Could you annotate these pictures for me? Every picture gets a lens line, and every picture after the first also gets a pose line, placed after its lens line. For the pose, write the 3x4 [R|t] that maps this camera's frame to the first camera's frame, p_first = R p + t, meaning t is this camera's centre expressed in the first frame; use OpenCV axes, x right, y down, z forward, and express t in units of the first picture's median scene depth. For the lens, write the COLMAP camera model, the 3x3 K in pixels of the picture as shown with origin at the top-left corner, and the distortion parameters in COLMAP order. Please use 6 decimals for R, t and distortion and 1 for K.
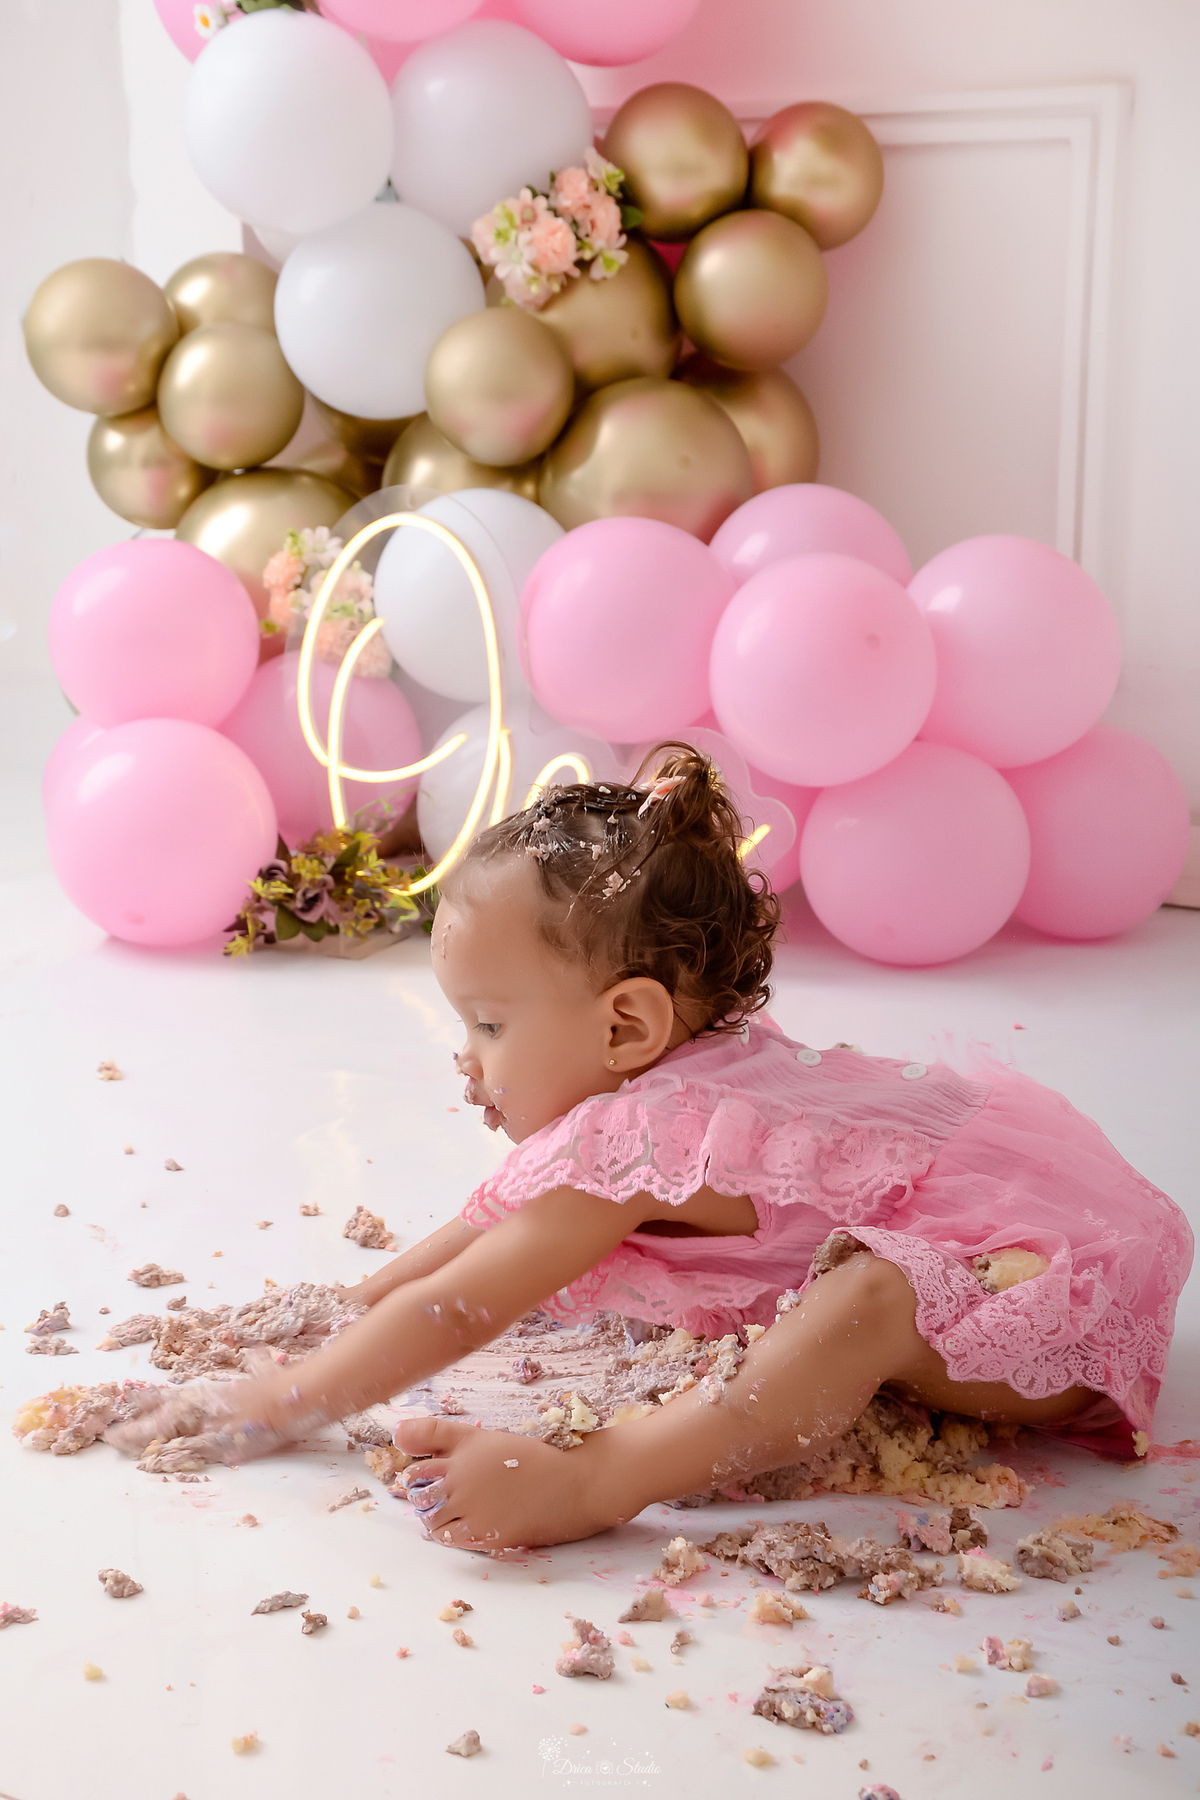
lens RADIAL K [[3003.8, 0, 600.0], [0, 3003.8, 900.0], [0, 0, 1]] dist [0.352041, 0.100977]
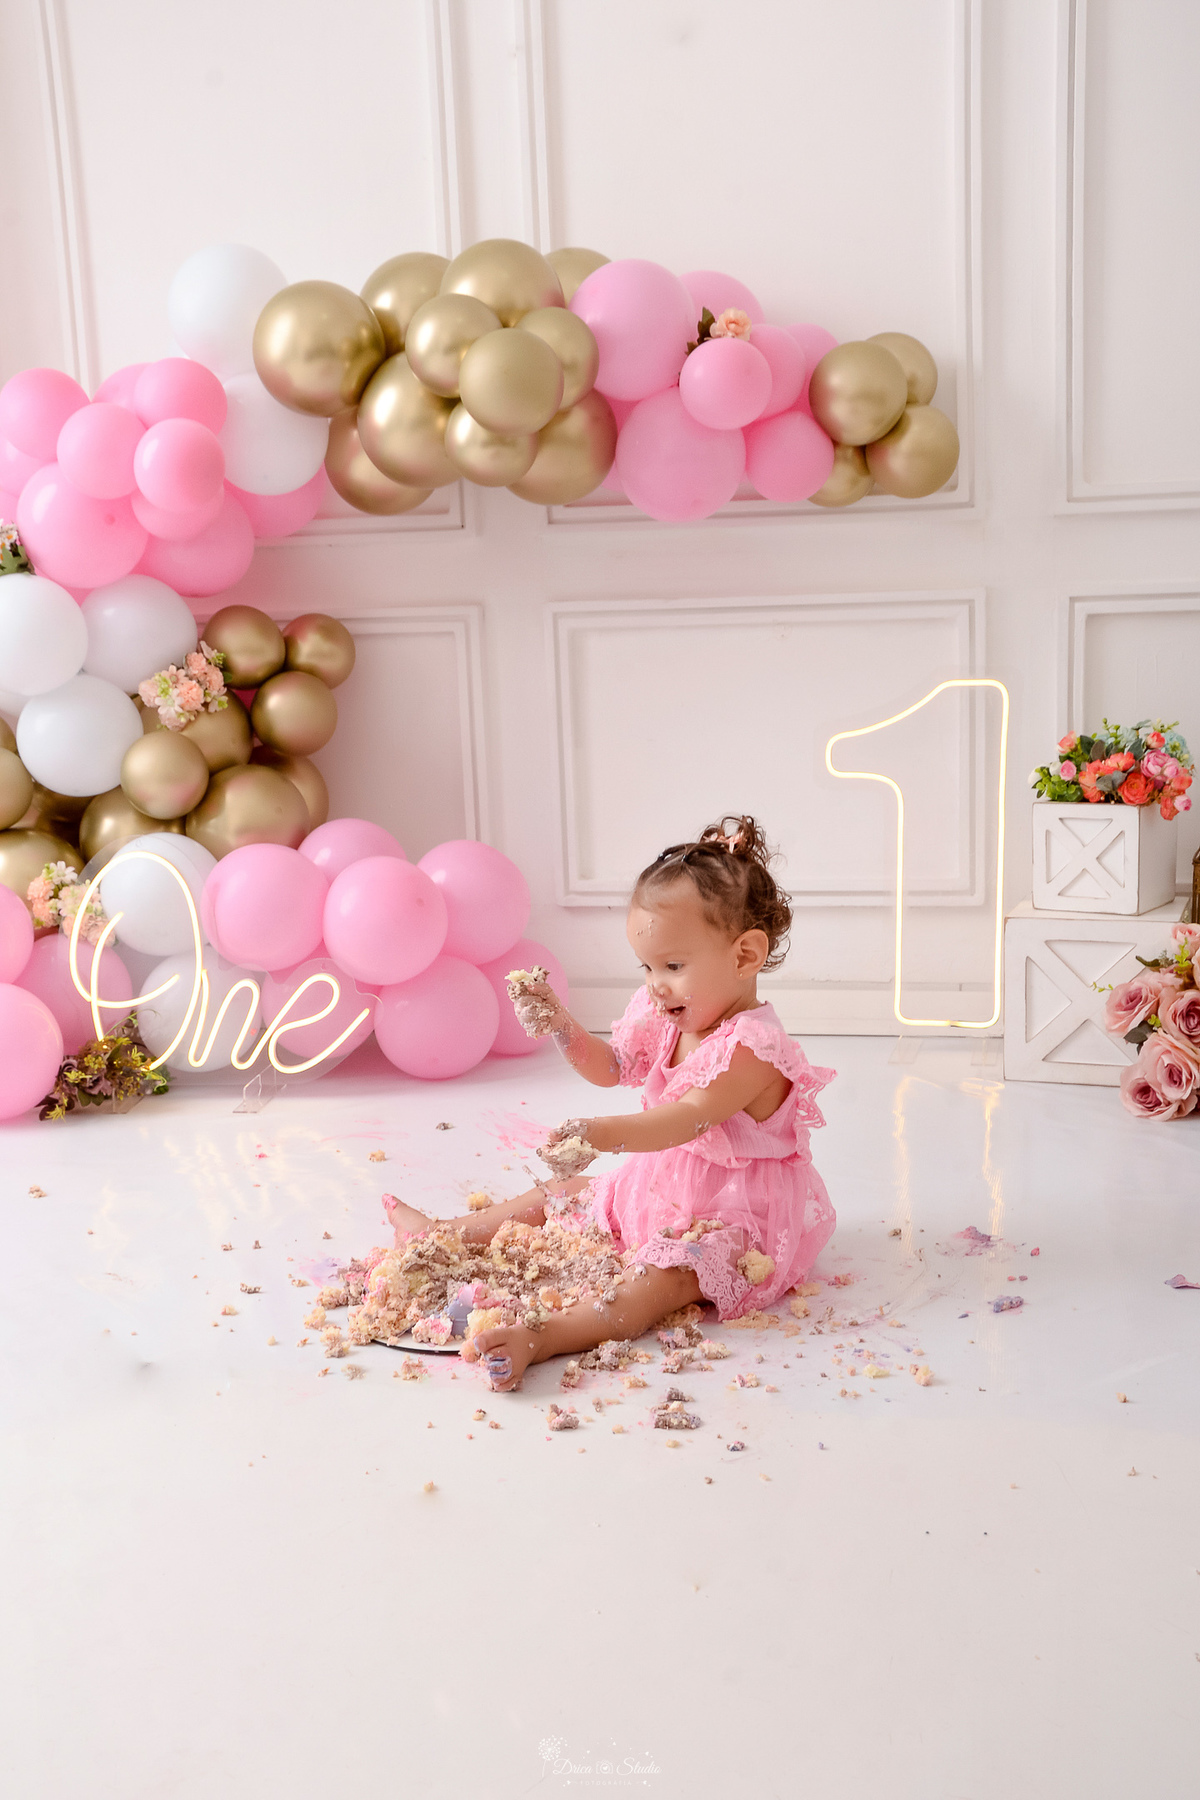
lens RADIAL K [[1922.1, 0, 600.0], [0, 1922.1, 900.0], [0, 0, 1]] dist [0.097194, -0.001322]
pose [[0.928947, -0.081280, 0.361180, -0.207023], [0.108273, 0.992593, -0.055100, -0.009834], [-0.354026, 0.090291, 0.930867, -0.111634]]
